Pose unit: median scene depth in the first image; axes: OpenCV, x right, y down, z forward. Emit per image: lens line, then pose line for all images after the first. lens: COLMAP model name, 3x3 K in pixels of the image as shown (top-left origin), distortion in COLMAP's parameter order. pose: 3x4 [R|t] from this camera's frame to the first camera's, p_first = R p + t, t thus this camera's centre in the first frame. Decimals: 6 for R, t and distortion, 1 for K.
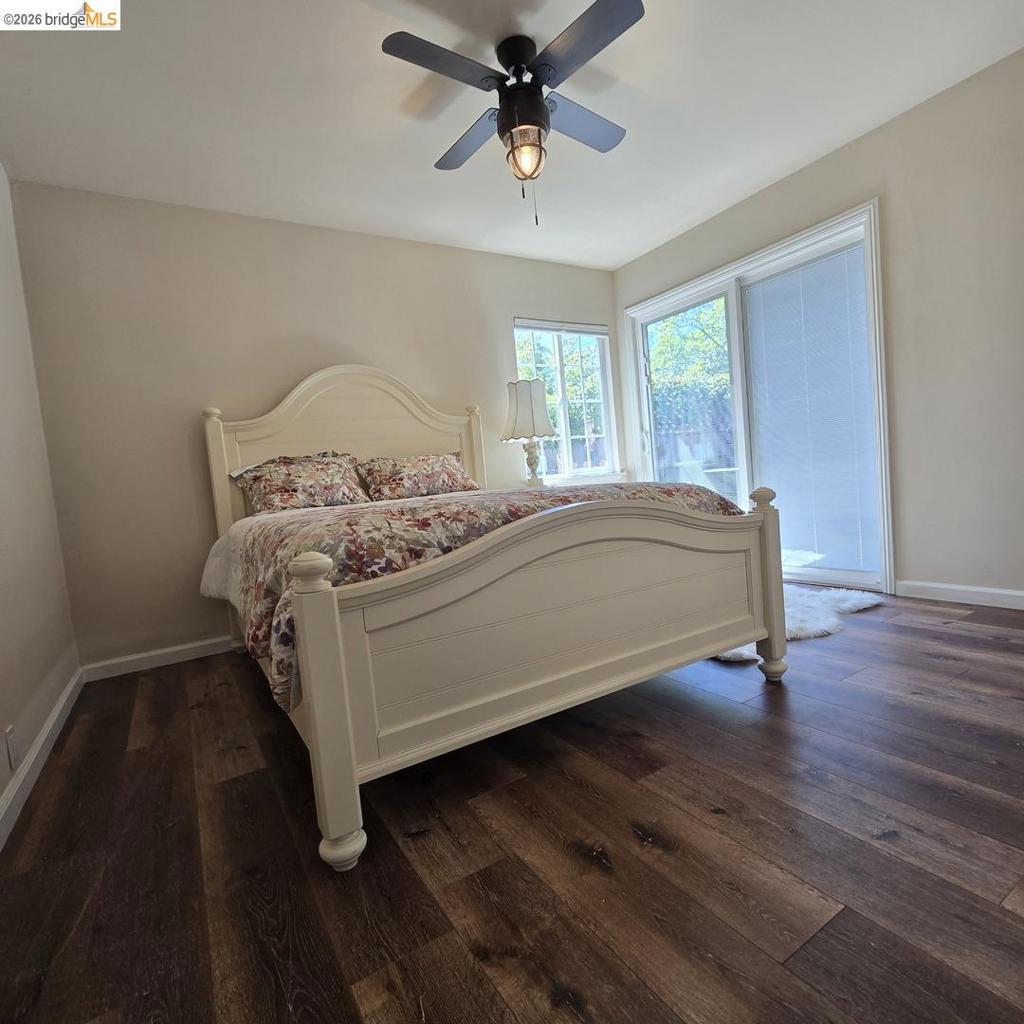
lens RADIAL K [[552.3, 0, 512.3], [0, 552.3, 498.7], [0, 0, 1]] dist [-0.000155, -0.001155]
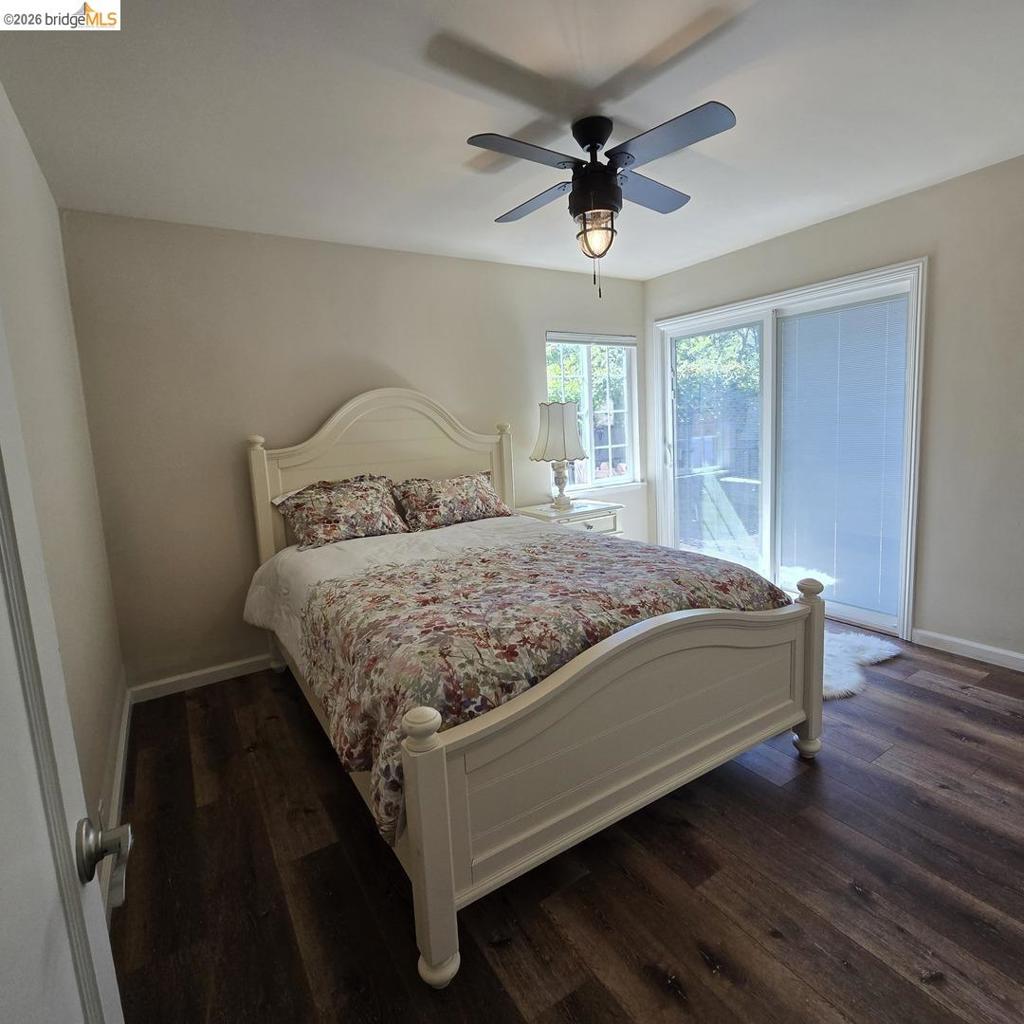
lens RADIAL K [[552.7, 0, 512.0], [0, 552.7, 479.8], [0, 0, 1]] dist [0.000195, -0.000450]
pose [[0.999104, 0.040048, 0.013692, -0.124866], [-0.040769, 0.997531, 0.057174, -0.231479], [-0.011368, -0.057681, 0.998270, -0.024200]]
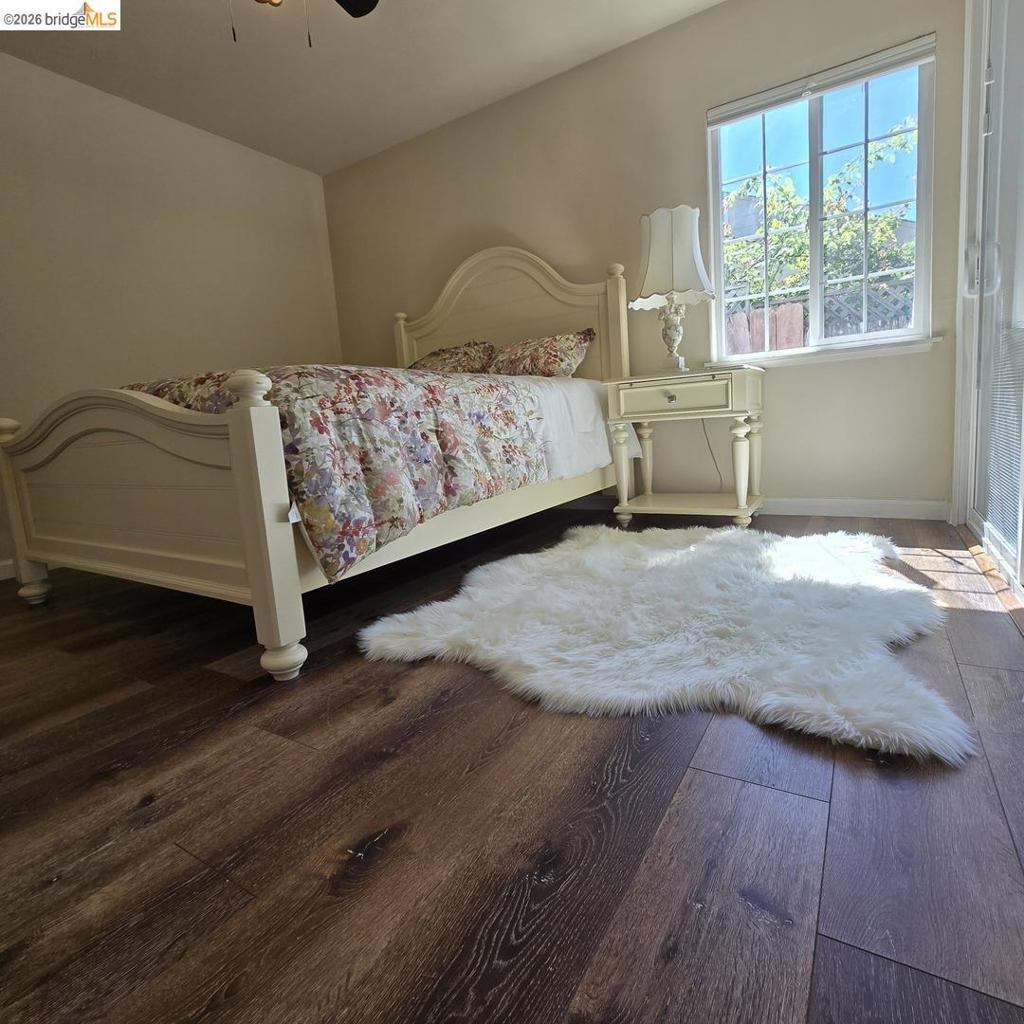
lens RADIAL K [[552.7, 0, 512.0], [0, 552.7, 479.8], [0, 0, 1]] dist [0.000195, -0.000450]
pose [[0.453520, 0.152781, -0.878053, 1.077237], [-0.006938, 0.985773, 0.167940, -0.004801], [0.891219, -0.070072, 0.448128, 0.932518]]
